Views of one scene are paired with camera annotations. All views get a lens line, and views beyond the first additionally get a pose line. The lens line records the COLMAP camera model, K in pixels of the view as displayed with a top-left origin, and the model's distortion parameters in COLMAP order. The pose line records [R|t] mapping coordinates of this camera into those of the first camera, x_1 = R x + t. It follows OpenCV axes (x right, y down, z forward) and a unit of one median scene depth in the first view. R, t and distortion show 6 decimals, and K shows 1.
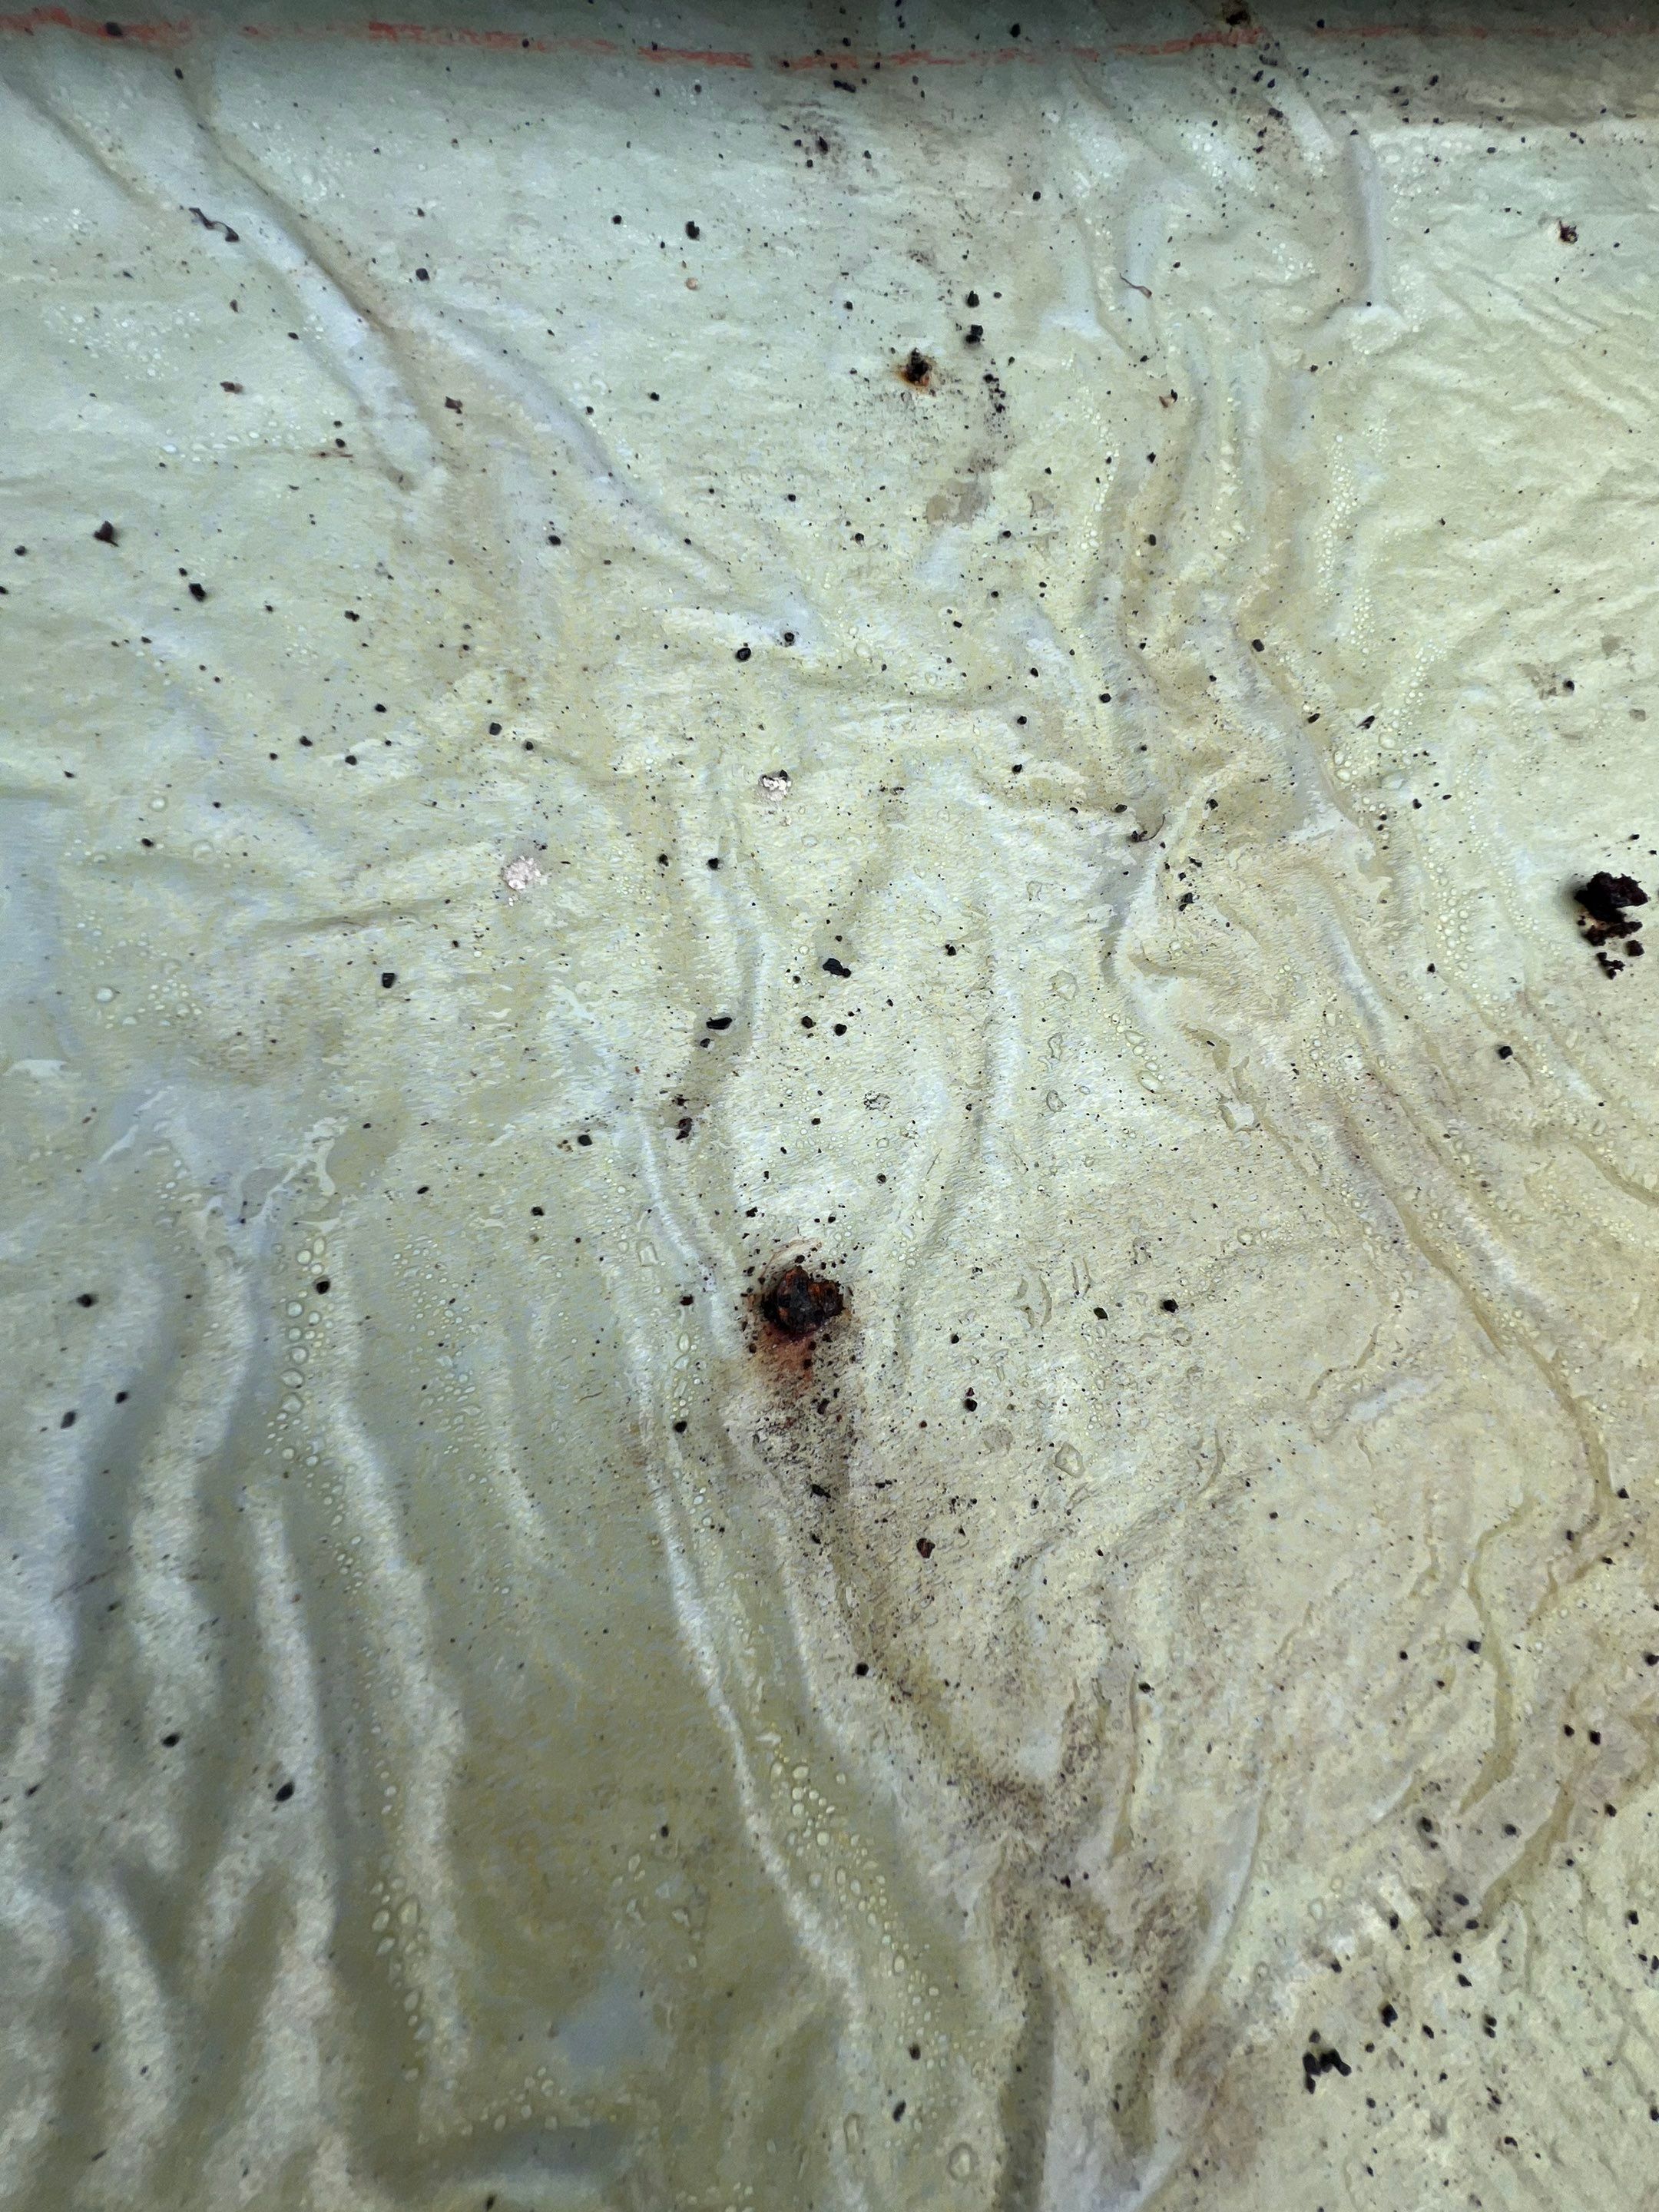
lens RADIAL K [[886.1, 0, 831.8], [0, 886.1, 1100.3], [0, 0, 1]] dist [-0.004639, 0.000804]
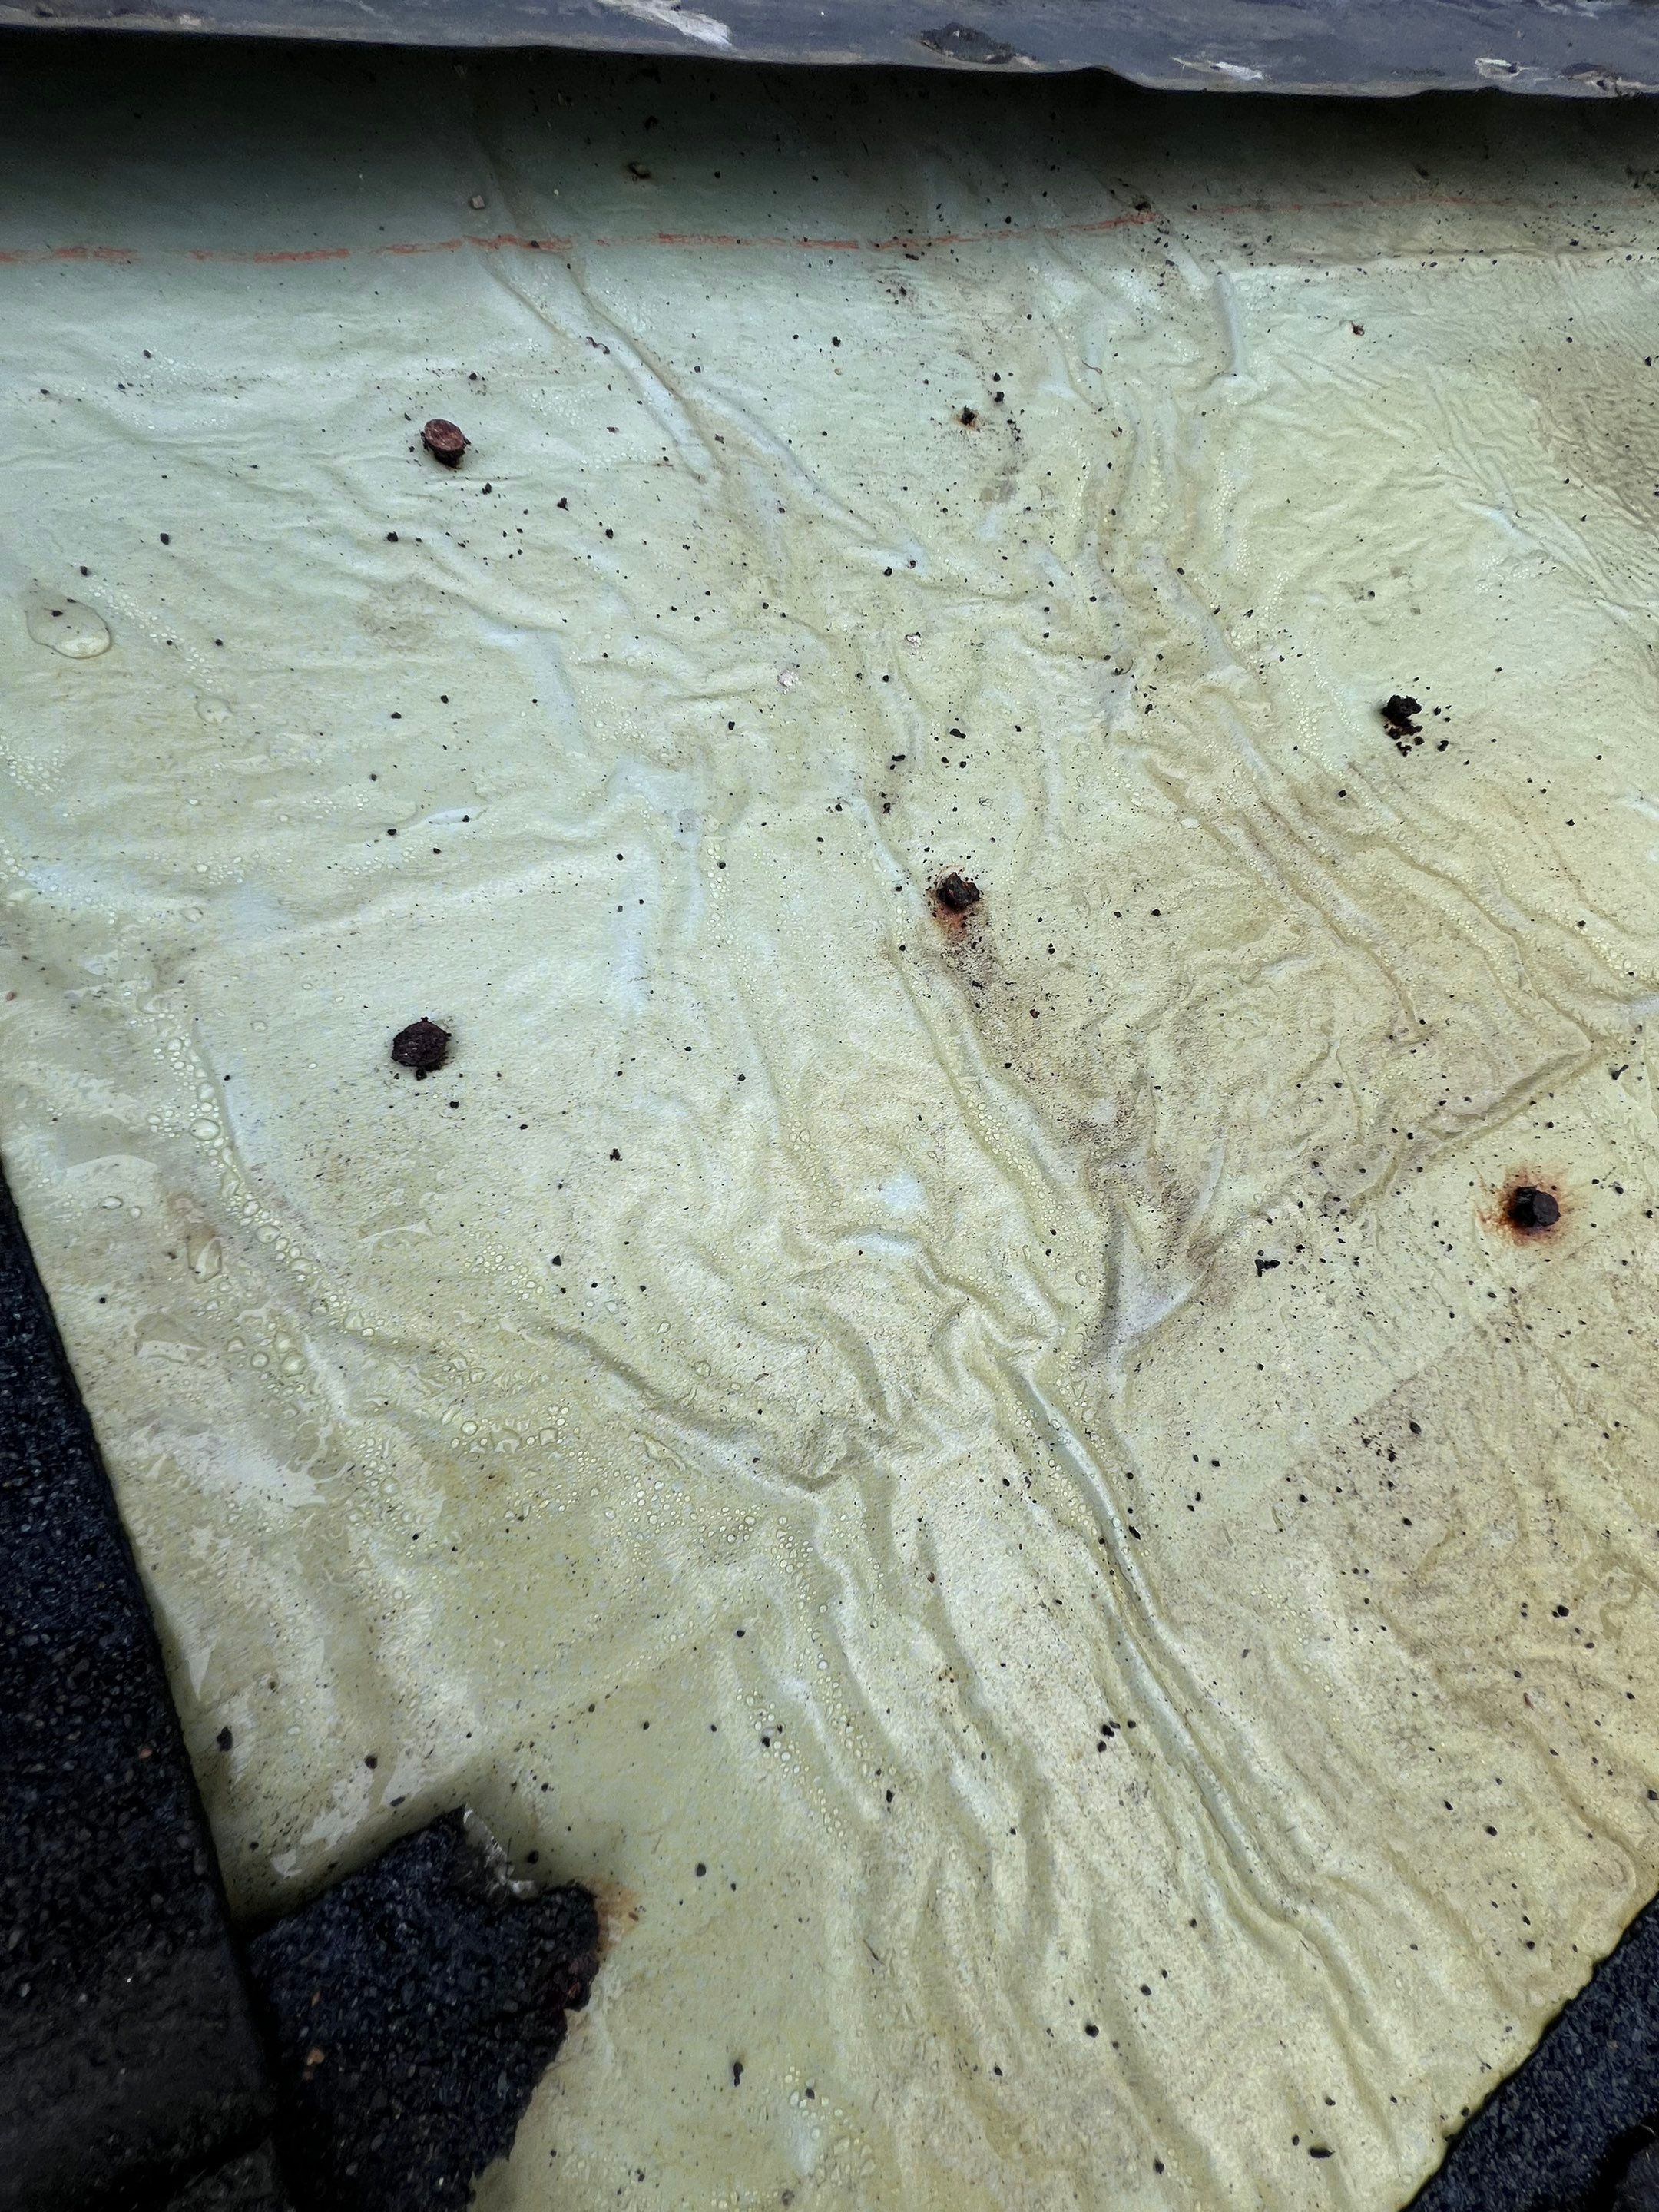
lens RADIAL K [[886.1, 0, 828.9], [0, 886.1, 1102.6], [0, 0, 1]] dist [-0.004639, 0.000804]
pose [[0.998550, -0.045946, 0.028038, -0.318070], [0.047520, 0.997166, -0.058322, 0.643638], [-0.025279, 0.059570, 0.997904, -0.683749]]
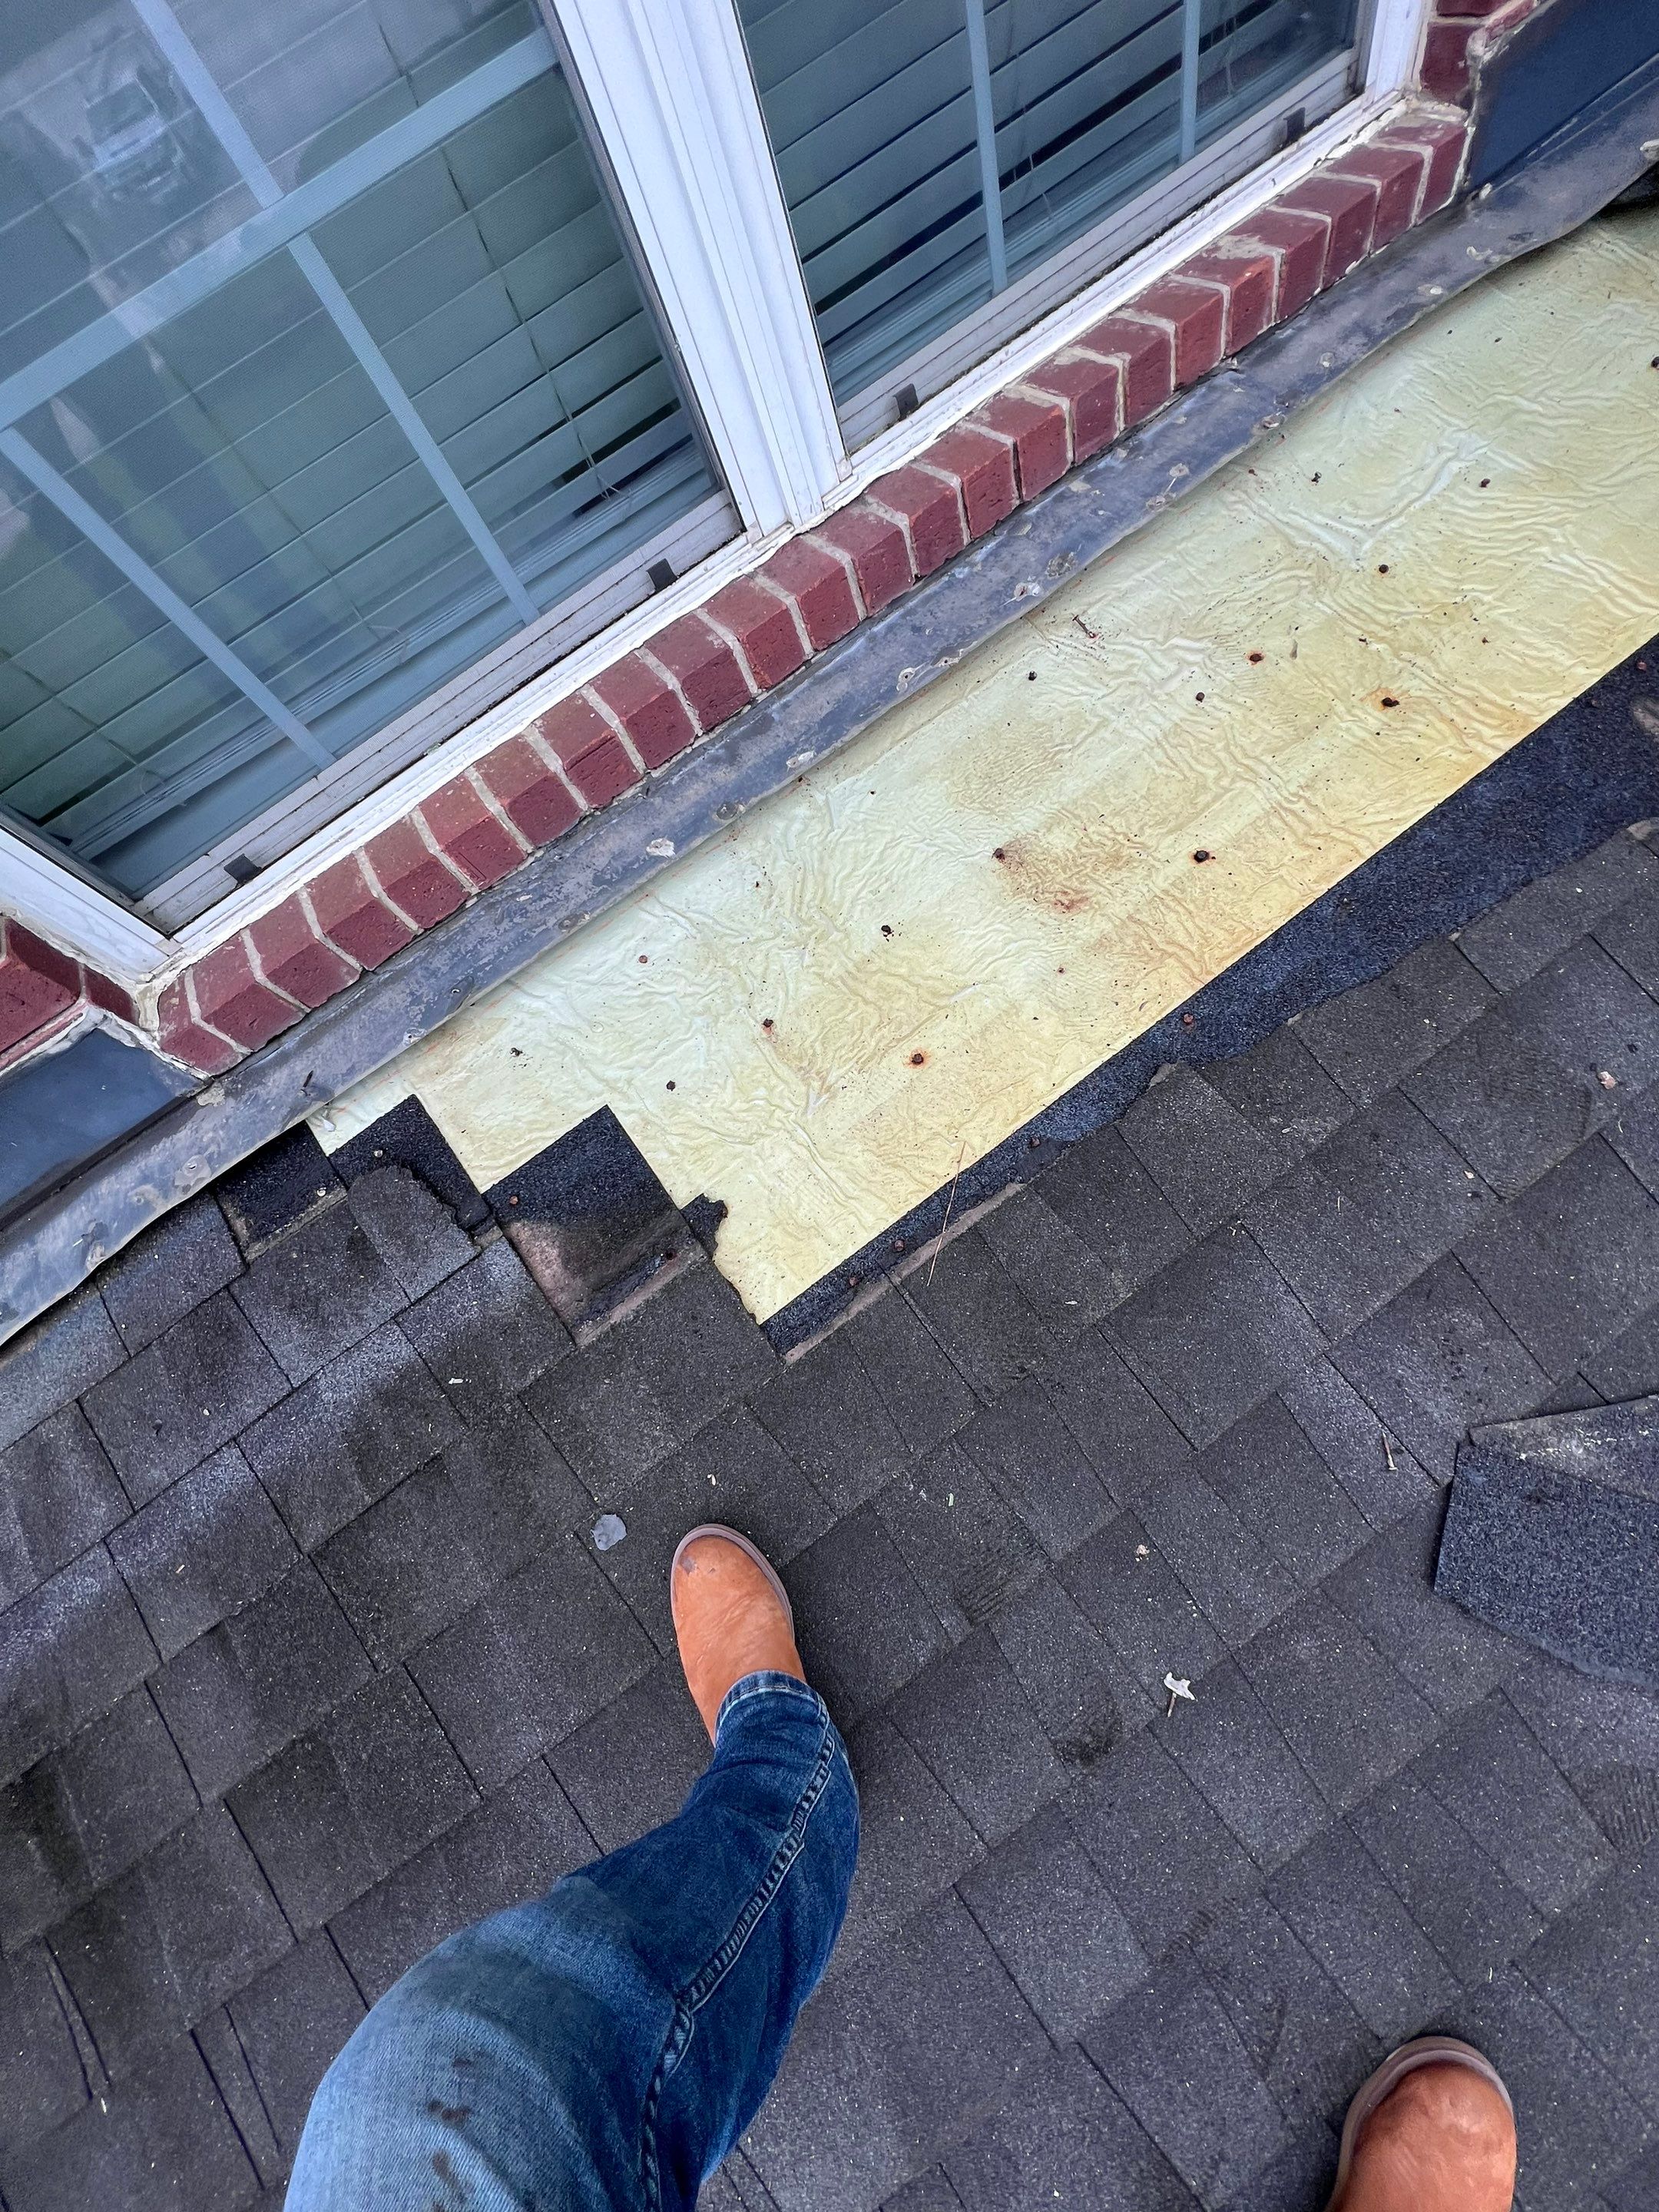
lens RADIAL K [[886.1, 0, 836.2], [0, 886.1, 1111.0], [0, 0, 1]] dist [-0.004639, 0.000804]
pose [[0.924174, -0.270952, -0.269234, 2.172312], [0.276719, 0.960799, -0.017062, 1.135688], [0.263302, -0.058734, 0.962924, -5.807789]]
